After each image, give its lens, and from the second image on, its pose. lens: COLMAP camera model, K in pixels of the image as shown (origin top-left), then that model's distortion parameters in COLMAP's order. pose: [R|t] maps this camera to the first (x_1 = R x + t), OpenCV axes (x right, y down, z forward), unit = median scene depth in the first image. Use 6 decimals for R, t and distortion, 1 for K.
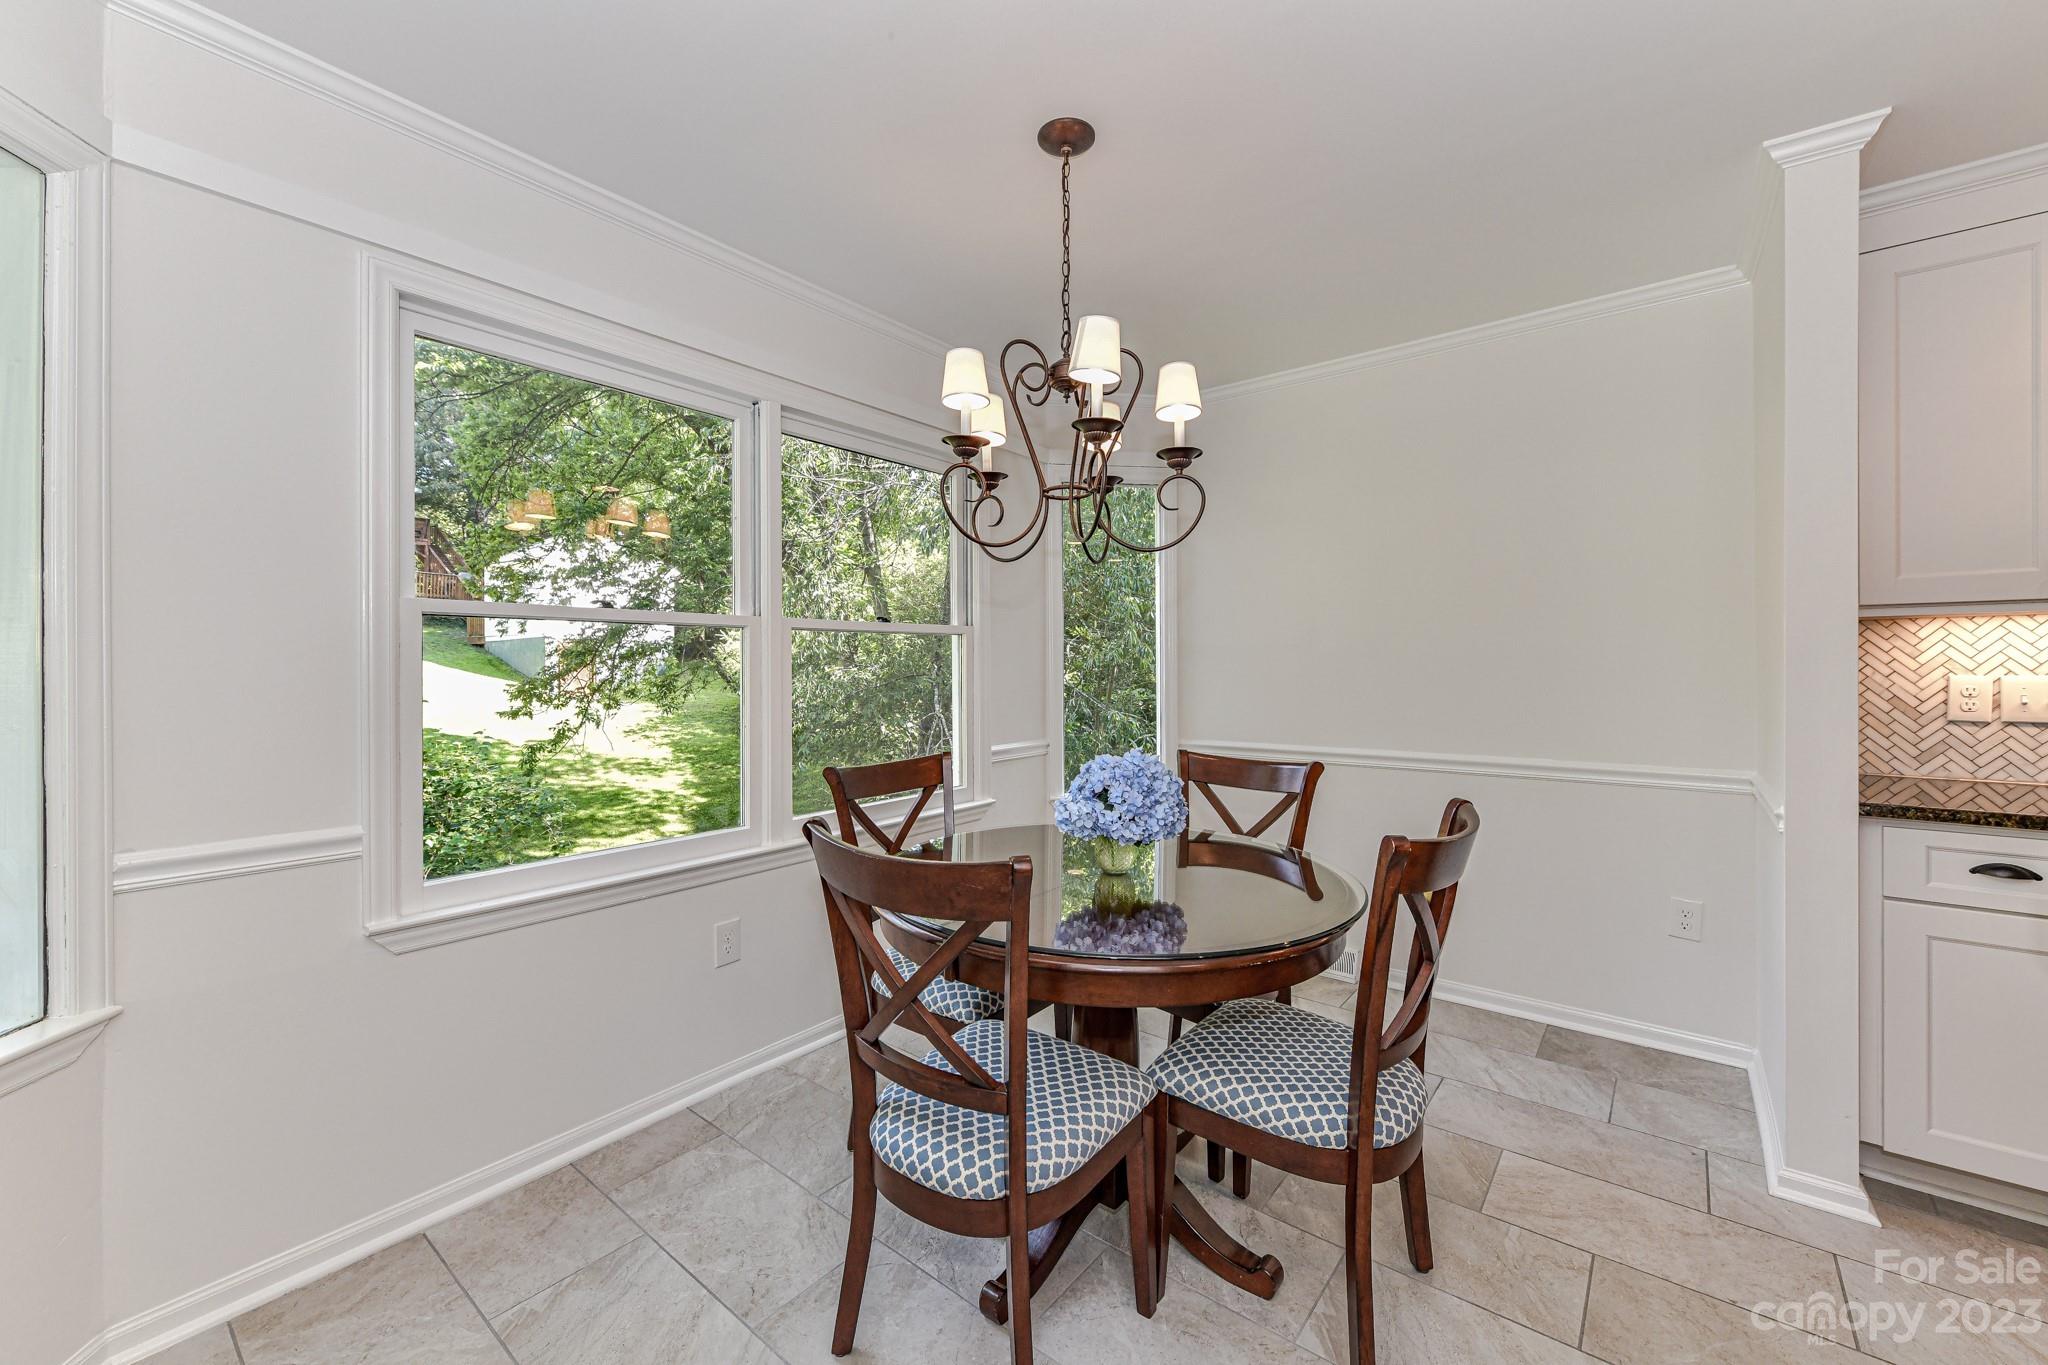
lens RADIAL K [[806.1, 0, 1031.0], [0, 806.1, 675.2], [0, 0, 1]] dist [-0.000592, -0.000250]
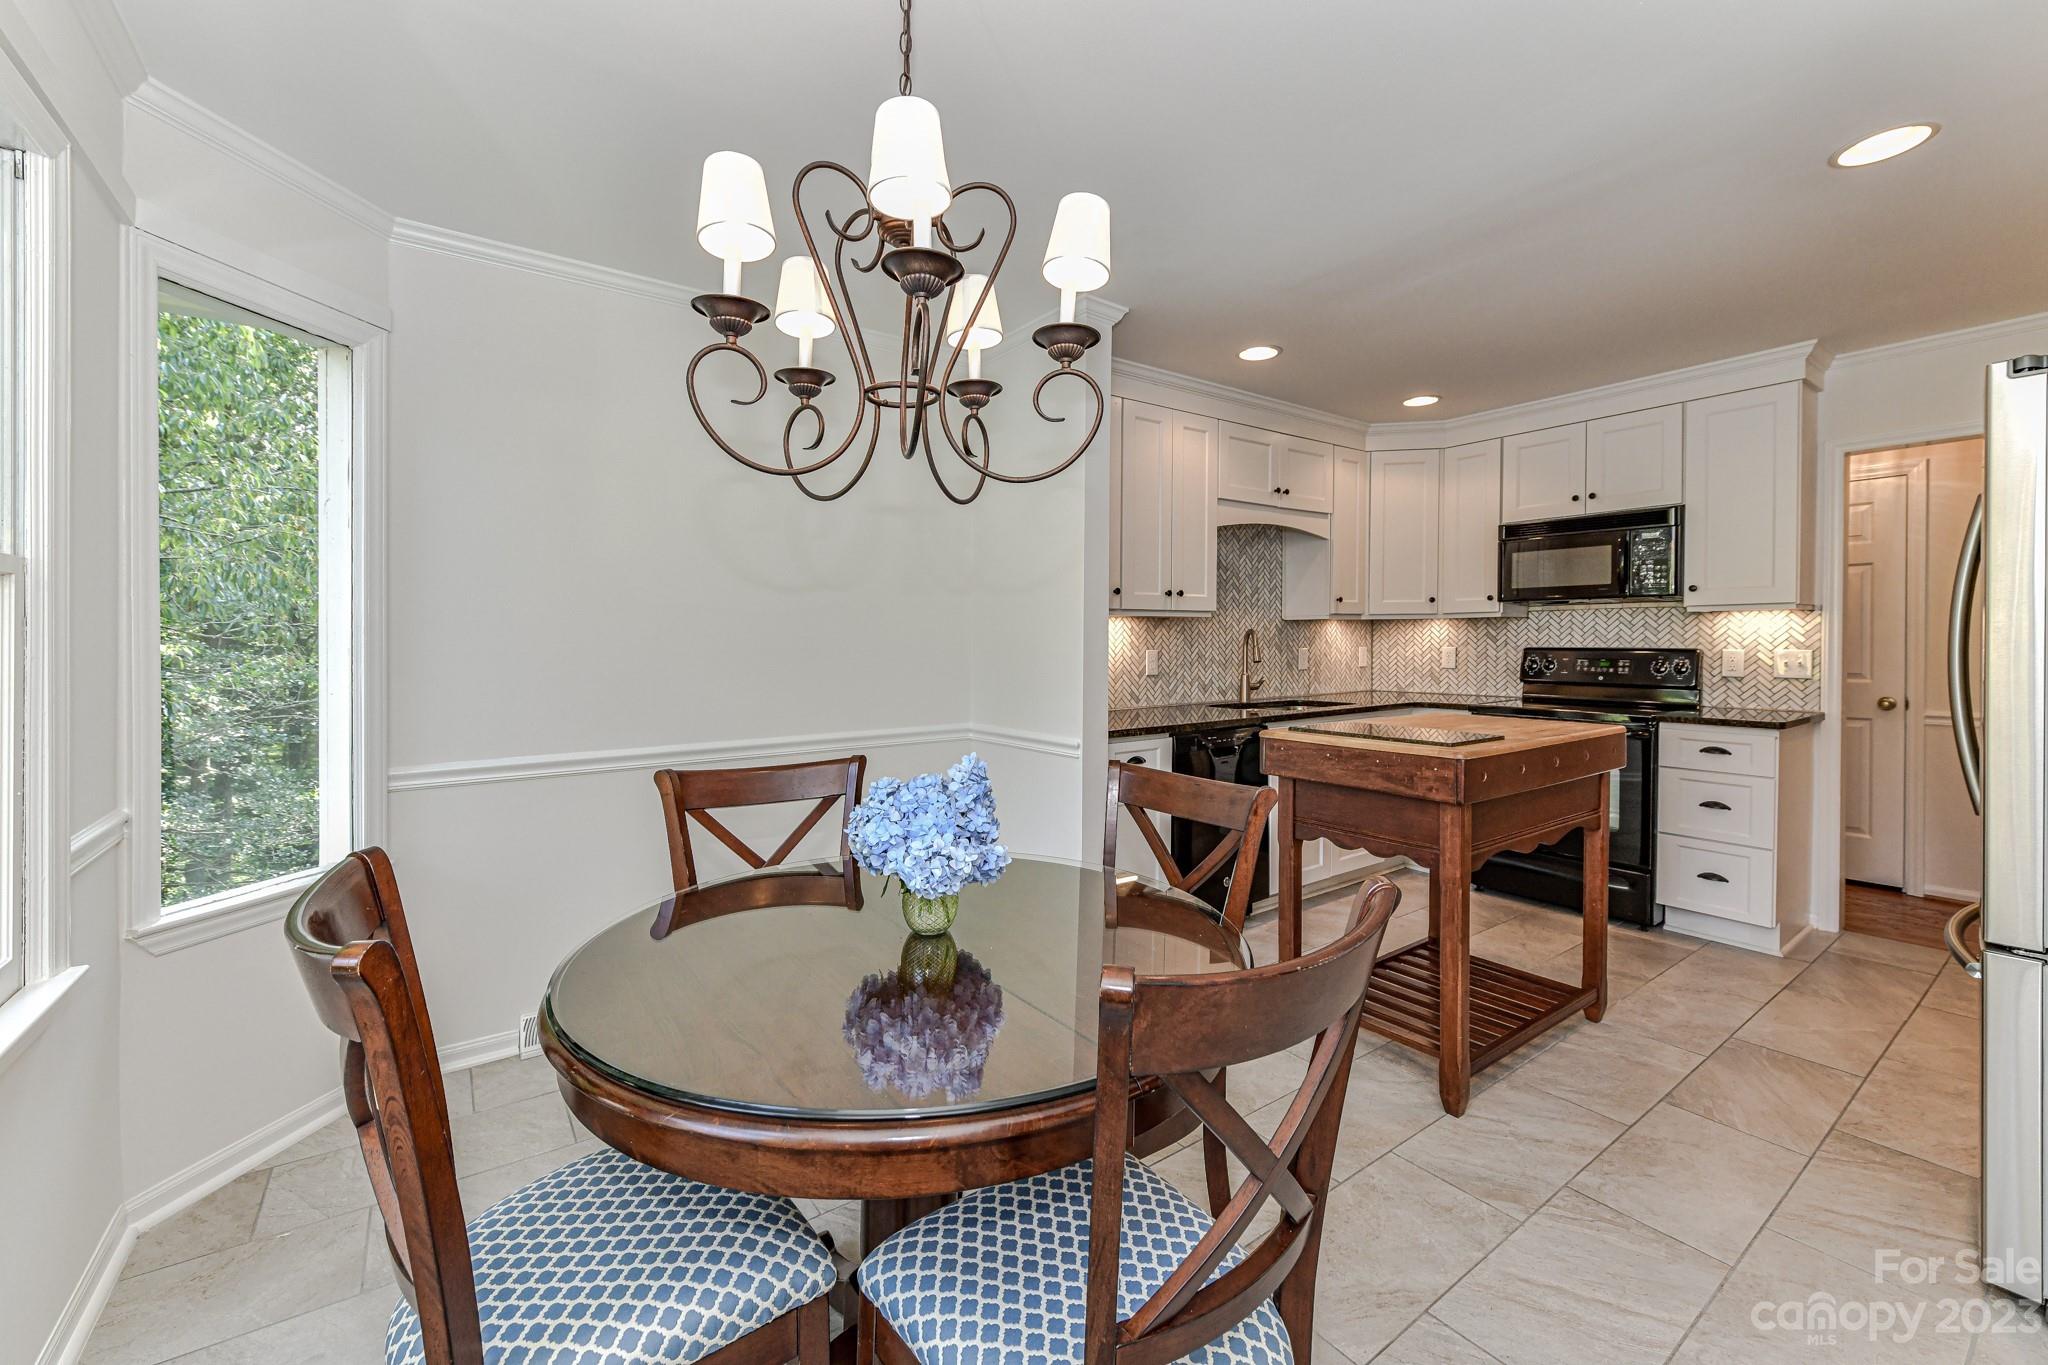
lens RADIAL K [[821.7, 0, 1018.9], [0, 821.7, 652.6], [0, 0, 1]] dist [-0.002608, -0.000740]
pose [[0.271533, -0.007515, 0.962400, -0.491324], [0.019374, 0.999810, 0.002341, -0.003060], [-0.962234, 0.018010, 0.271627, 0.596144]]
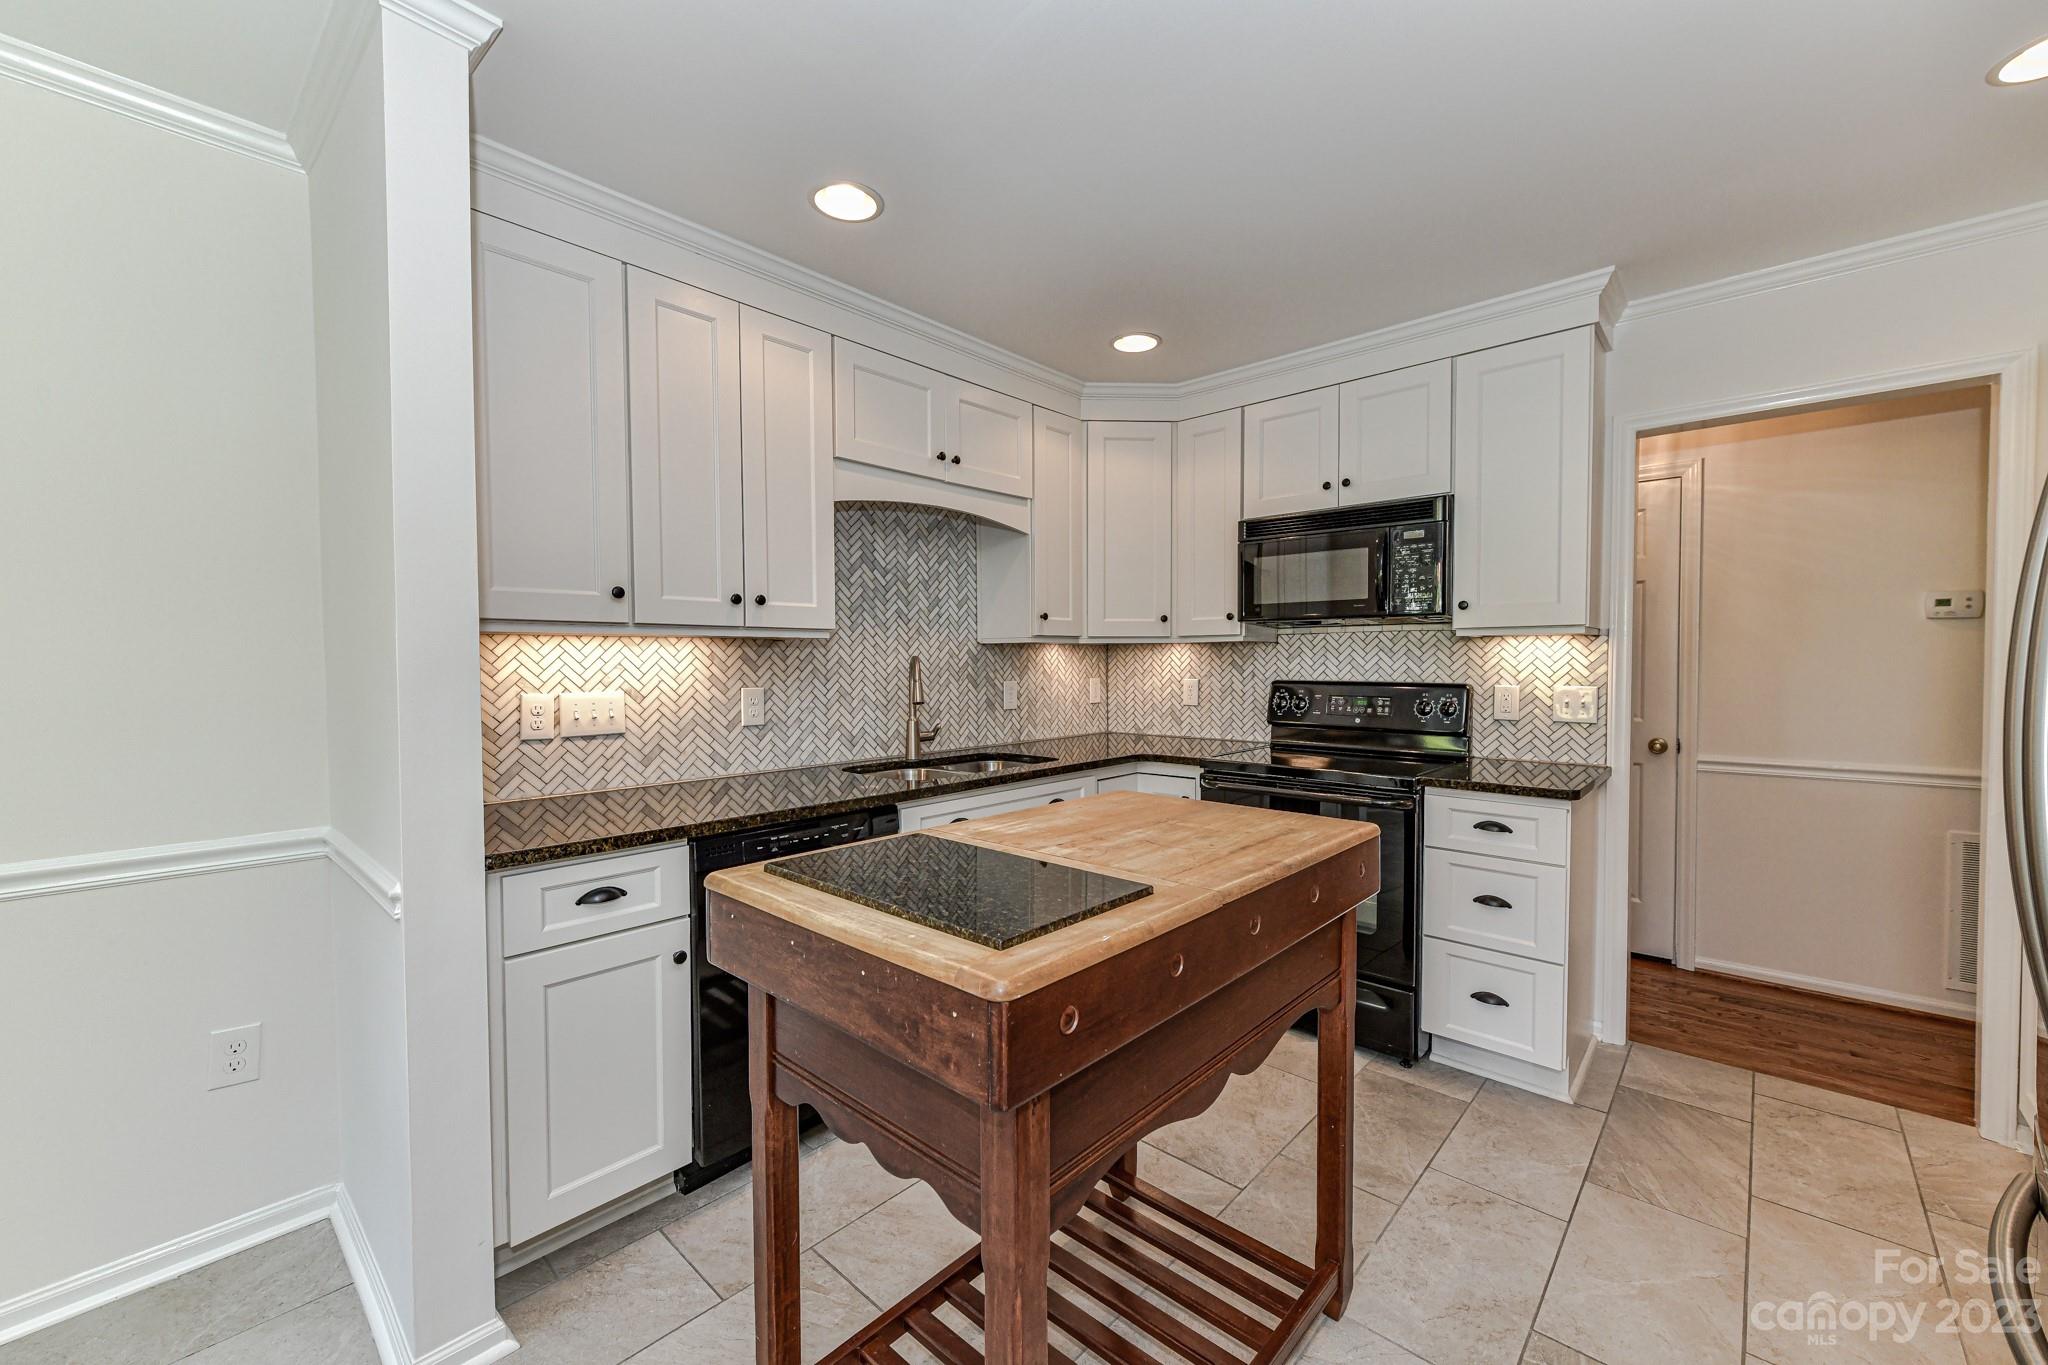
lens RADIAL K [[806.1, 0, 1031.0], [0, 806.1, 675.2], [0, 0, 1]] dist [-0.000592, -0.000250]
pose [[0.059317, -0.009000, 0.998199, 0.199069], [0.019817, 0.999773, 0.007837, -0.018417], [-0.998042, 0.019316, 0.059482, 0.323658]]
